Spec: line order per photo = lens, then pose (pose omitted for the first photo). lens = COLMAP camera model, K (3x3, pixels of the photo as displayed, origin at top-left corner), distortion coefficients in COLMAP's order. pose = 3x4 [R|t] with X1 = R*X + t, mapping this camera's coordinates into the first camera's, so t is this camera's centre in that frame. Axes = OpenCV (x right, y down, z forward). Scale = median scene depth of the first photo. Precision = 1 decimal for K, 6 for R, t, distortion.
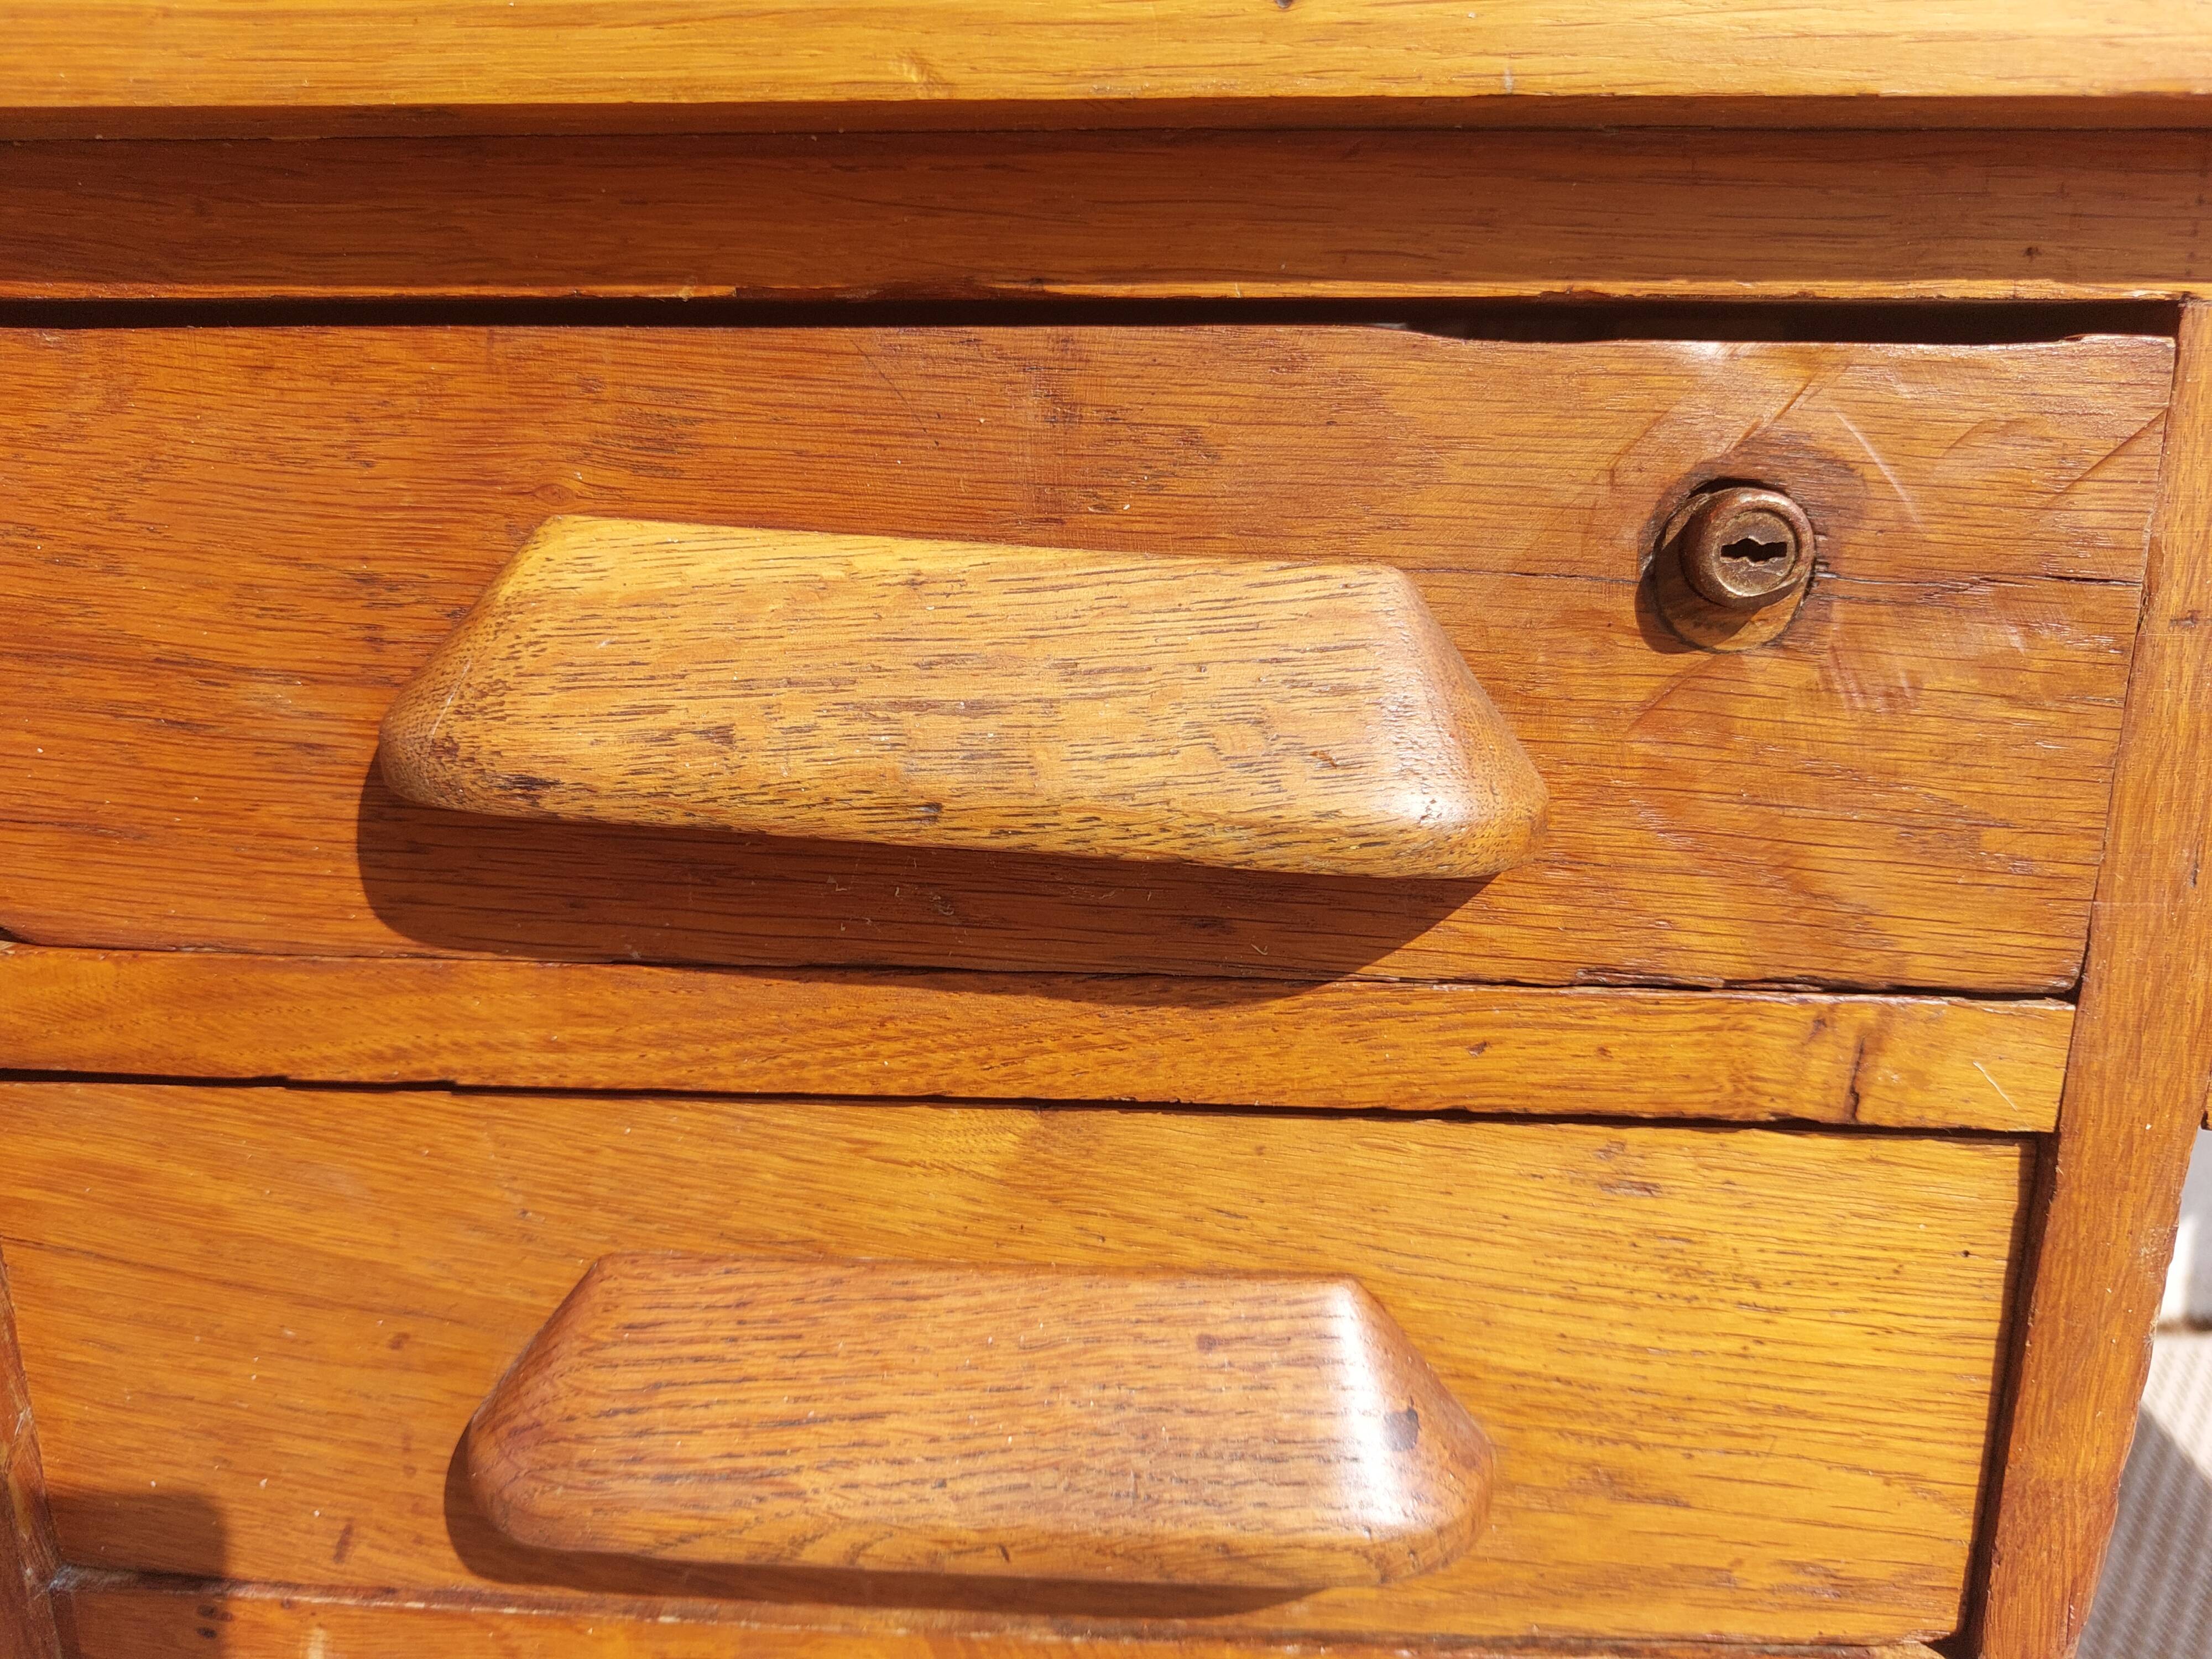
lens RADIAL K [[1623.4, 0, 1066.9], [0, 1623.4, 832.3], [0, 0, 1]] dist [0.053343, -0.067423]
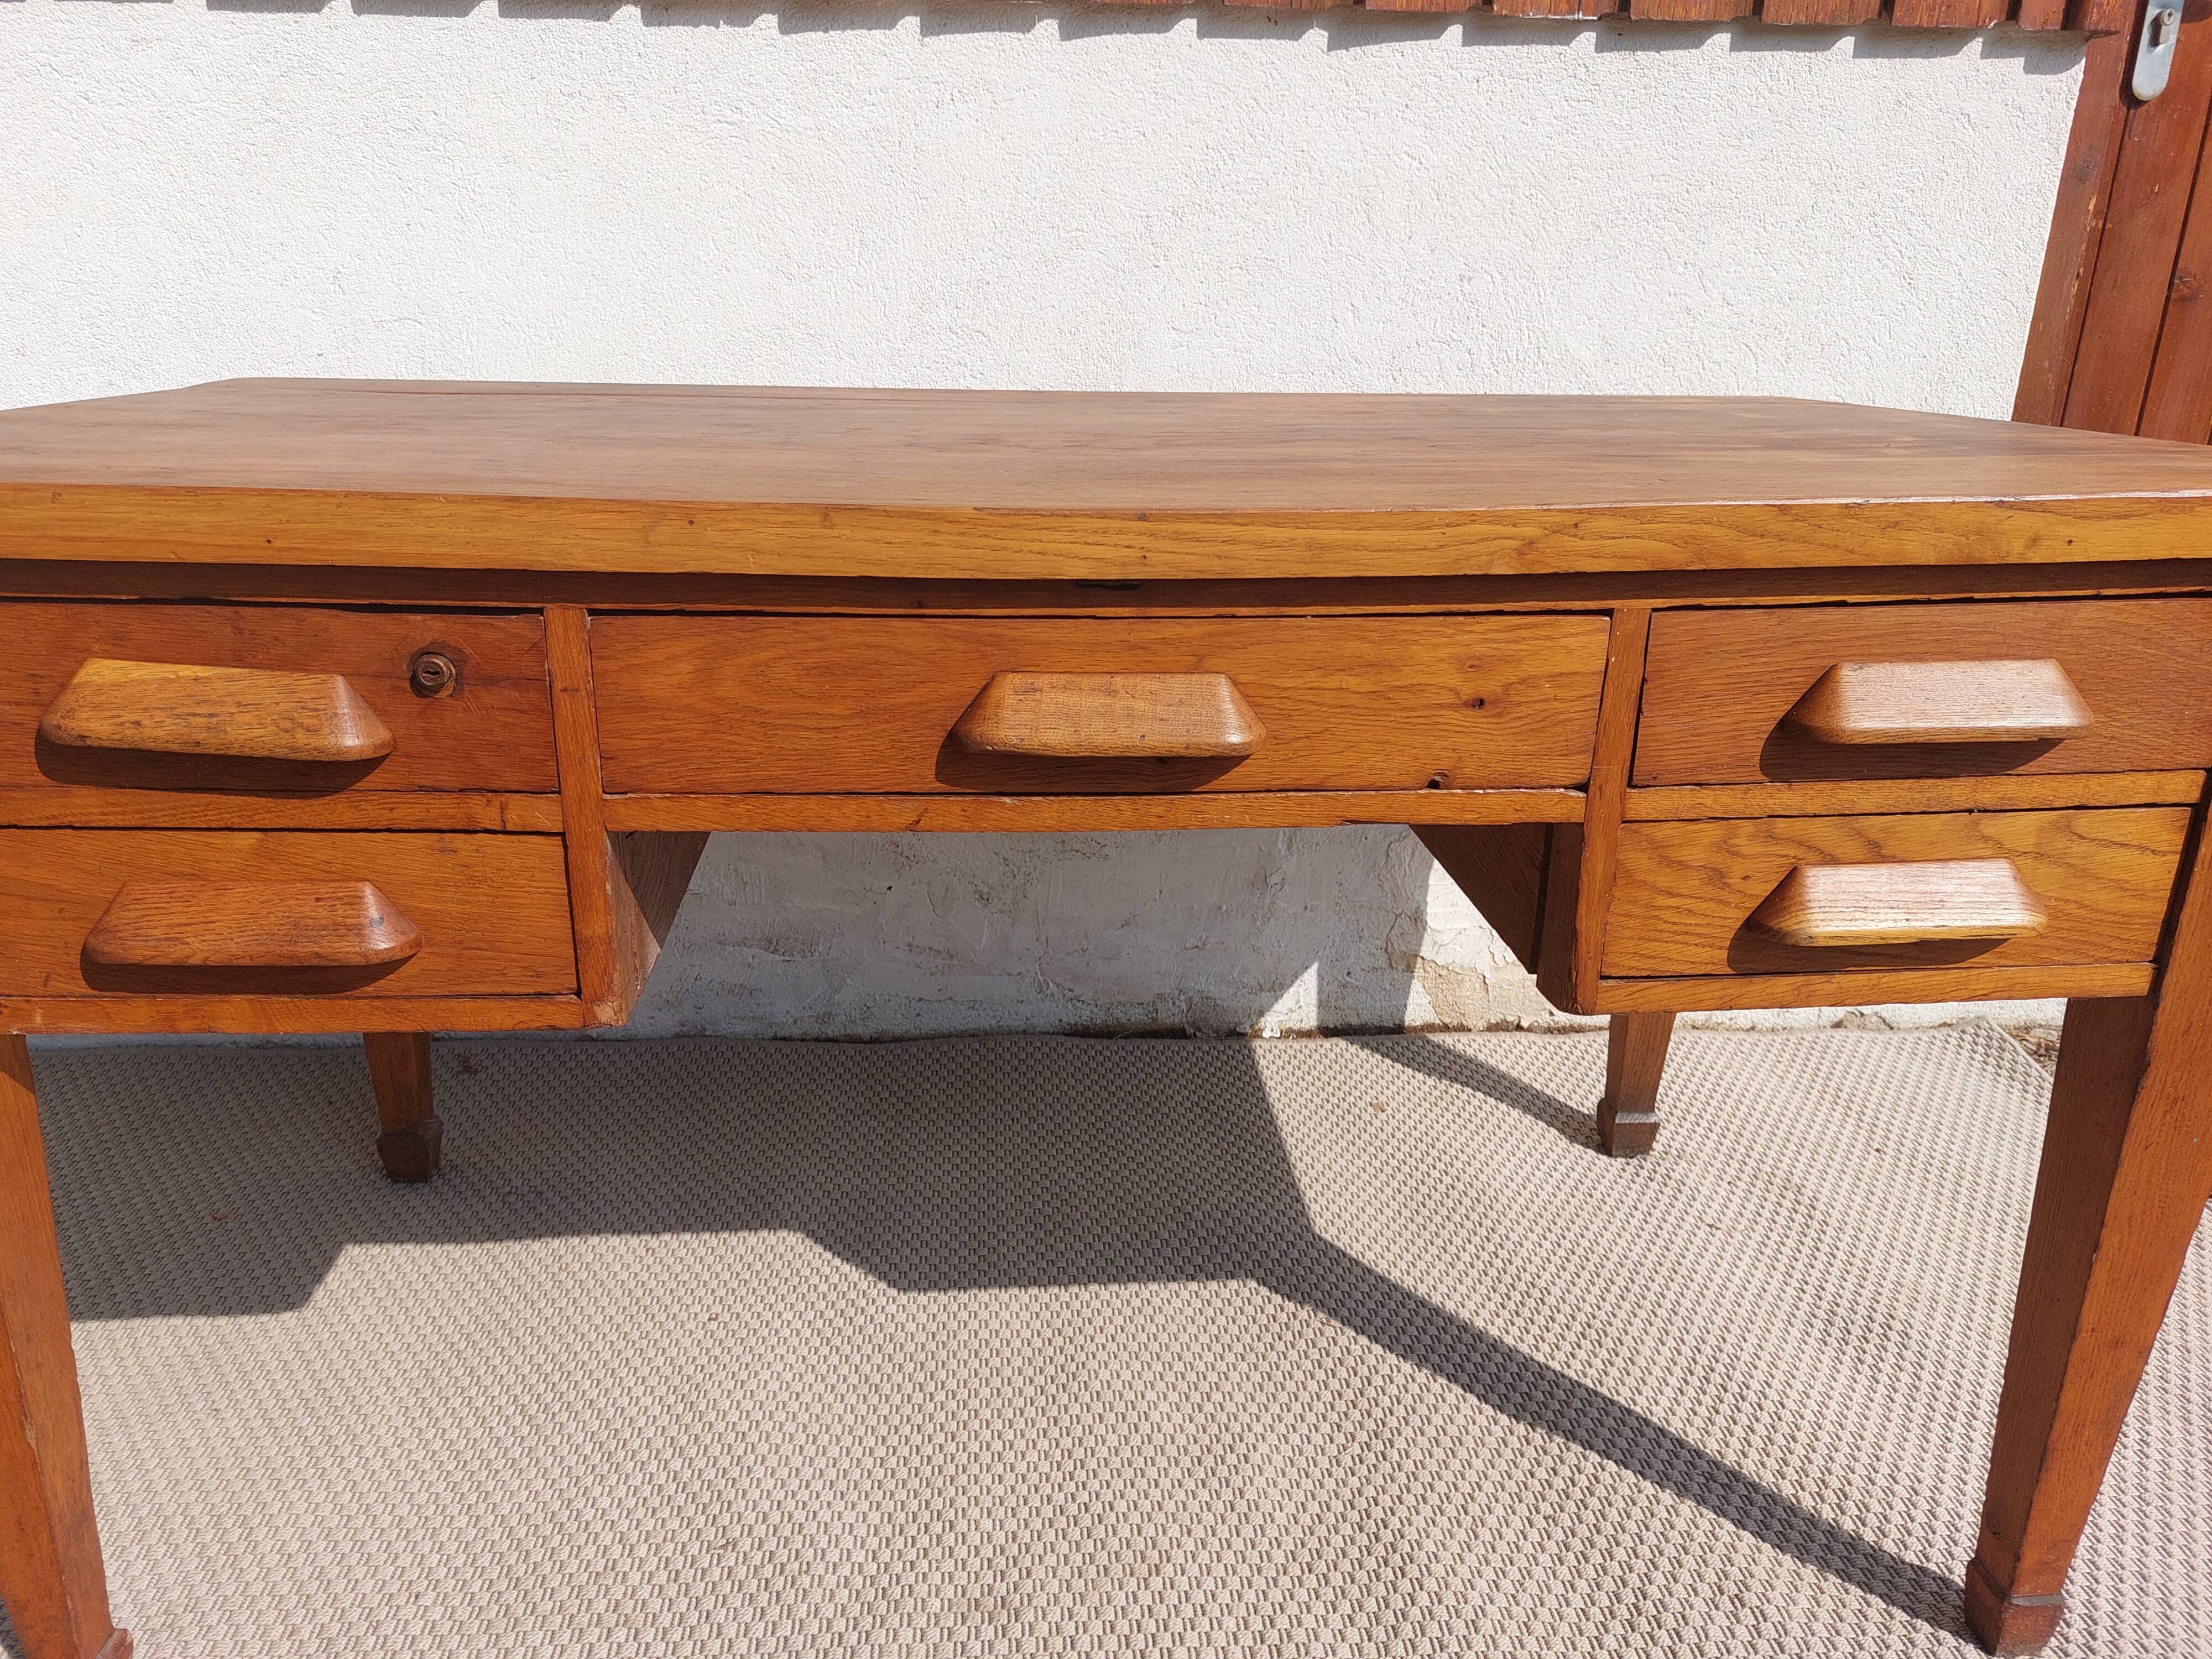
lens RADIAL K [[1623.4, 0, 1073.9], [0, 1623.4, 853.2], [0, 0, 1]] dist [0.053343, -0.067423]
pose [[0.991357, -0.015146, 0.130314, 1.230178], [0.003209, 0.995816, 0.091328, -0.087115], [-0.131152, -0.090120, 0.987257, -2.602555]]
